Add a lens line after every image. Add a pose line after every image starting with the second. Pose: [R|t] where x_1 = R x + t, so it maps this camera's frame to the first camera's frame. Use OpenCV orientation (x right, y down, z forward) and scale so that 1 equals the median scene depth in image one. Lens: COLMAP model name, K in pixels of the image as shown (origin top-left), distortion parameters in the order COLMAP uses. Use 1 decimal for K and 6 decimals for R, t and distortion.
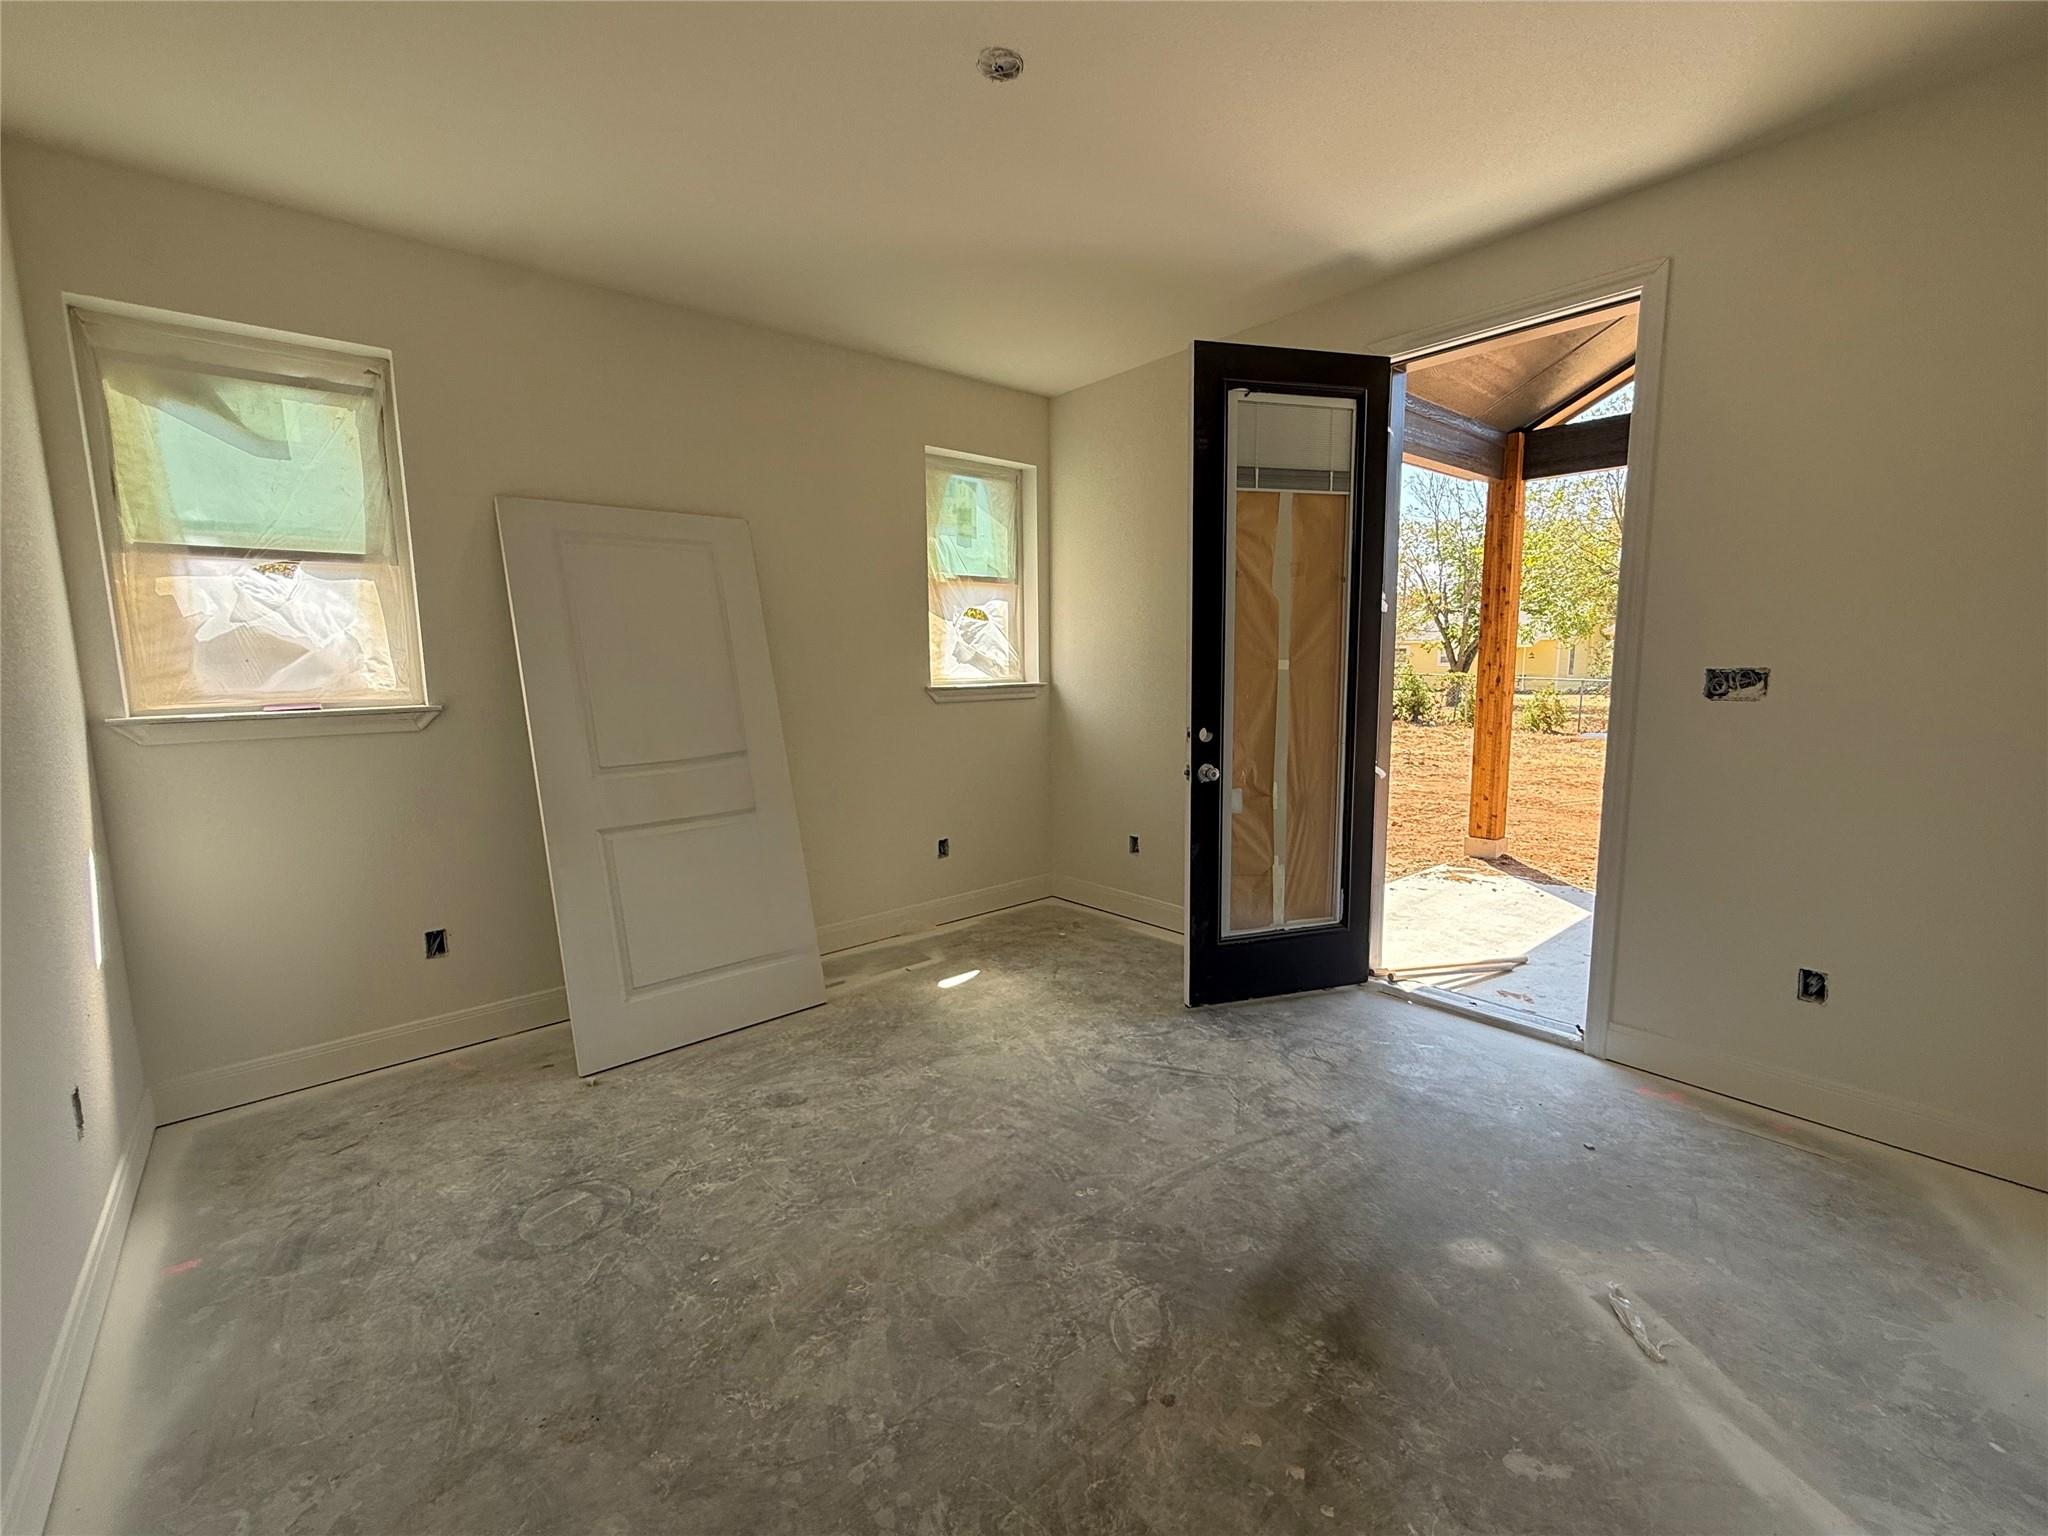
lens RADIAL K [[859.6, 0, 1020.3], [0, 859.6, 766.5], [0, 0, 1]] dist [0.001480, 0.000339]
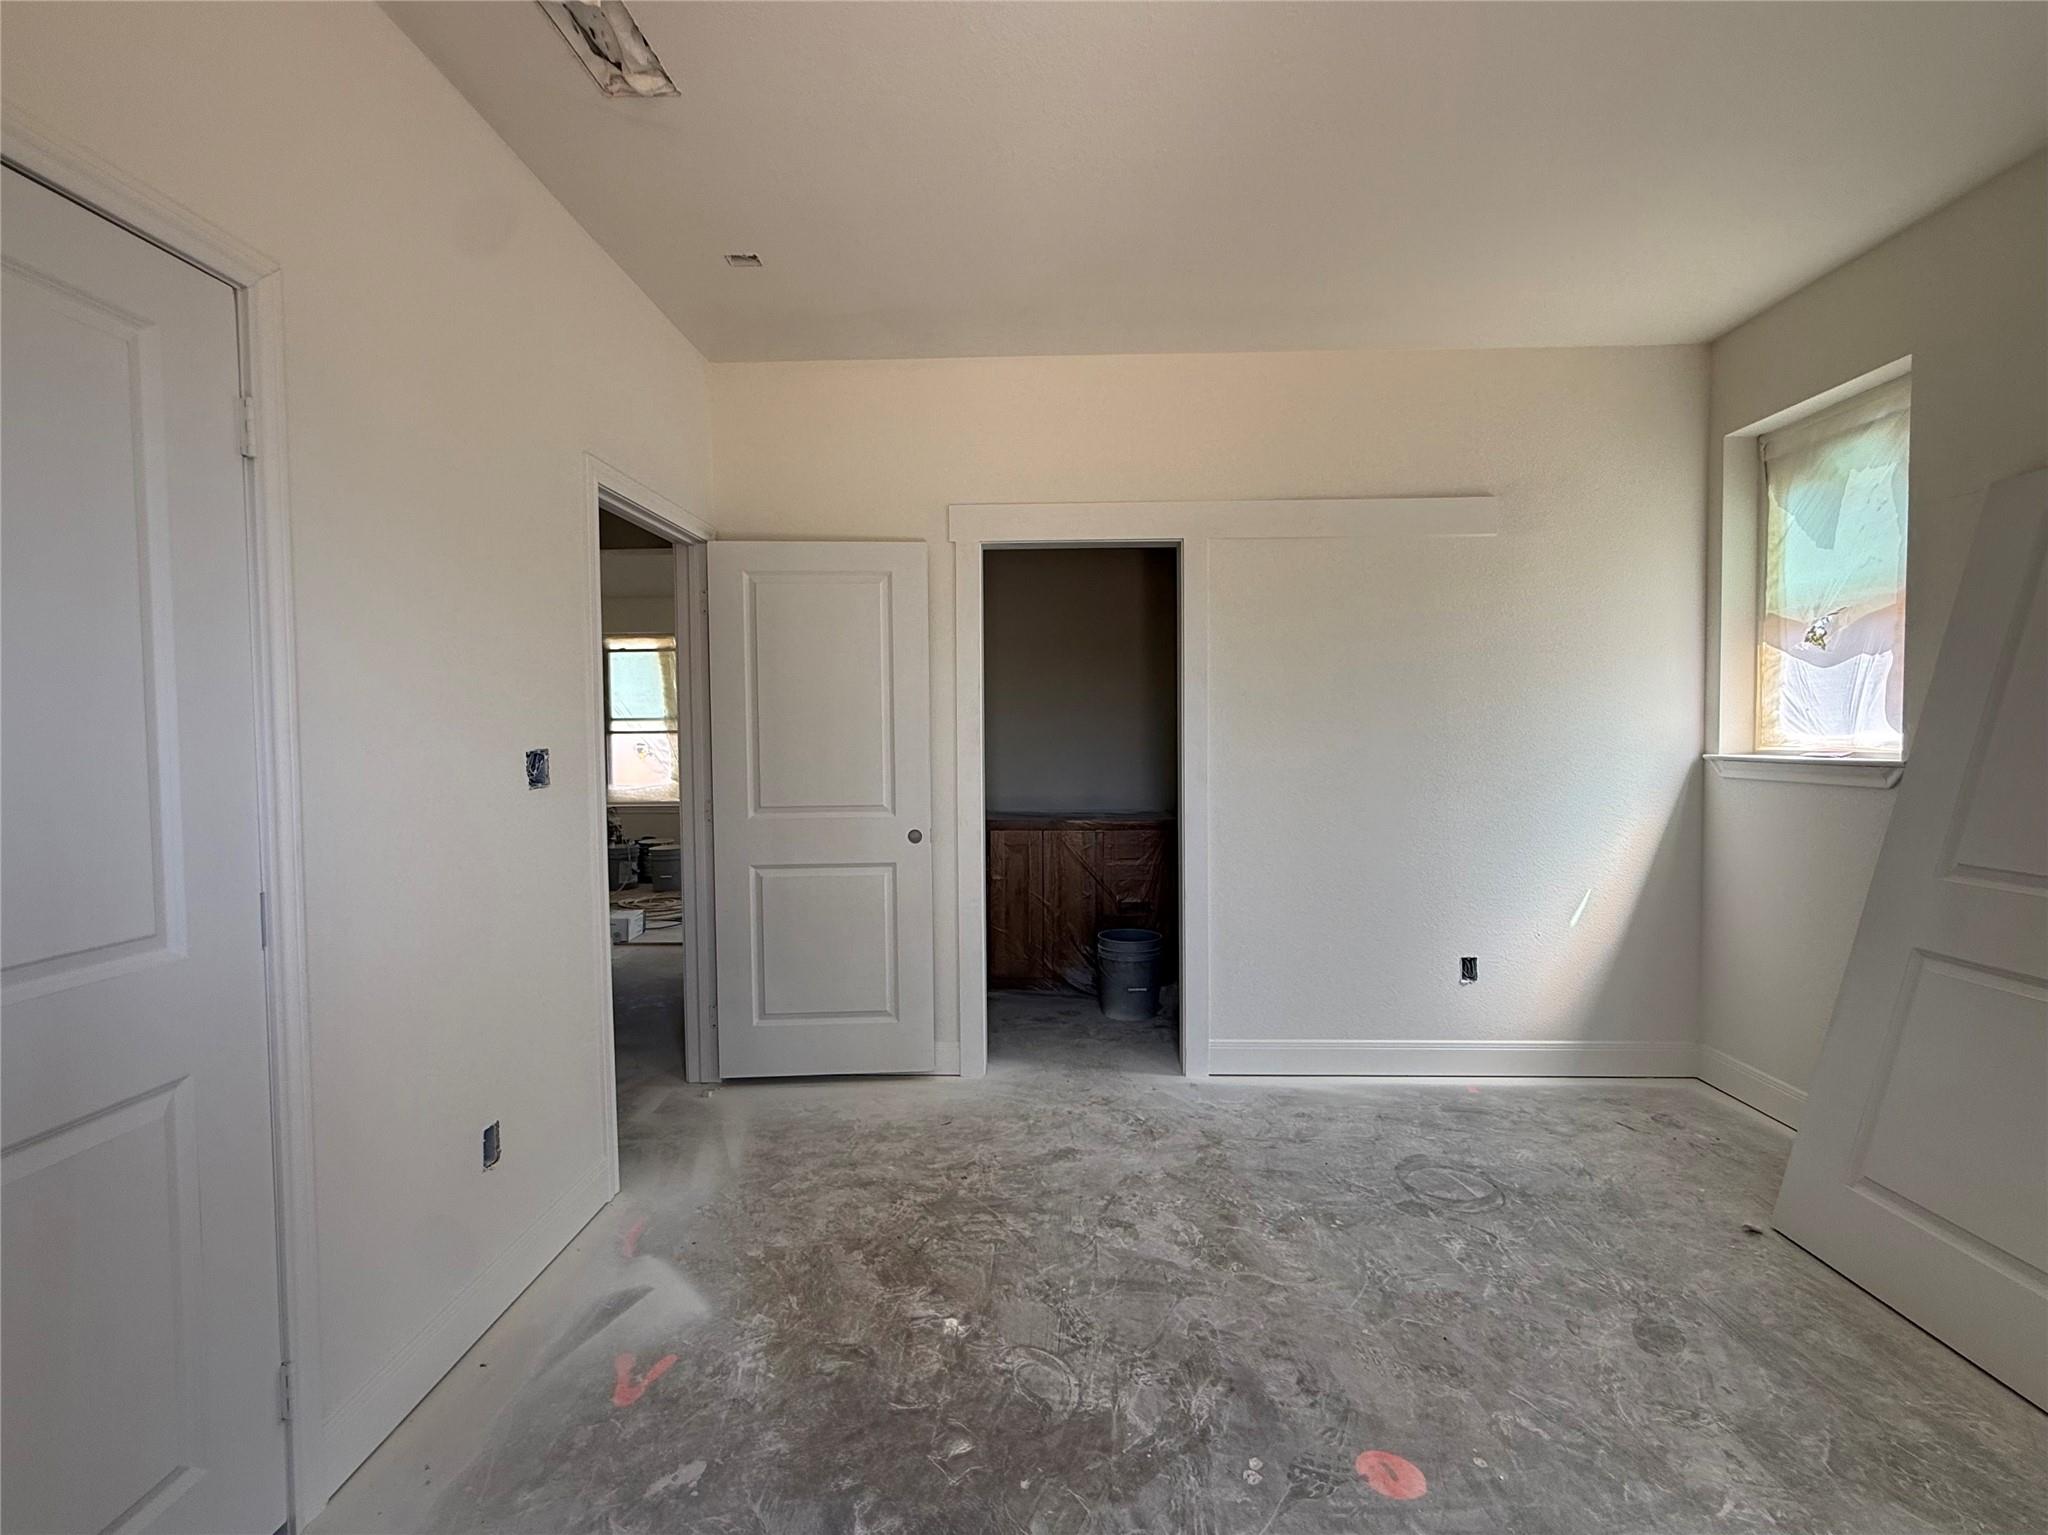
lens RADIAL K [[896.2, 0, 1023.1], [0, 896.2, 768.6], [0, 0, 1]] dist [0.000927, 0.000035]
pose [[-0.672632, 0.048843, -0.738363, 0.741484], [-0.075845, 0.988013, 0.134451, -0.158928], [0.736080, 0.146437, -0.660865, 1.308124]]
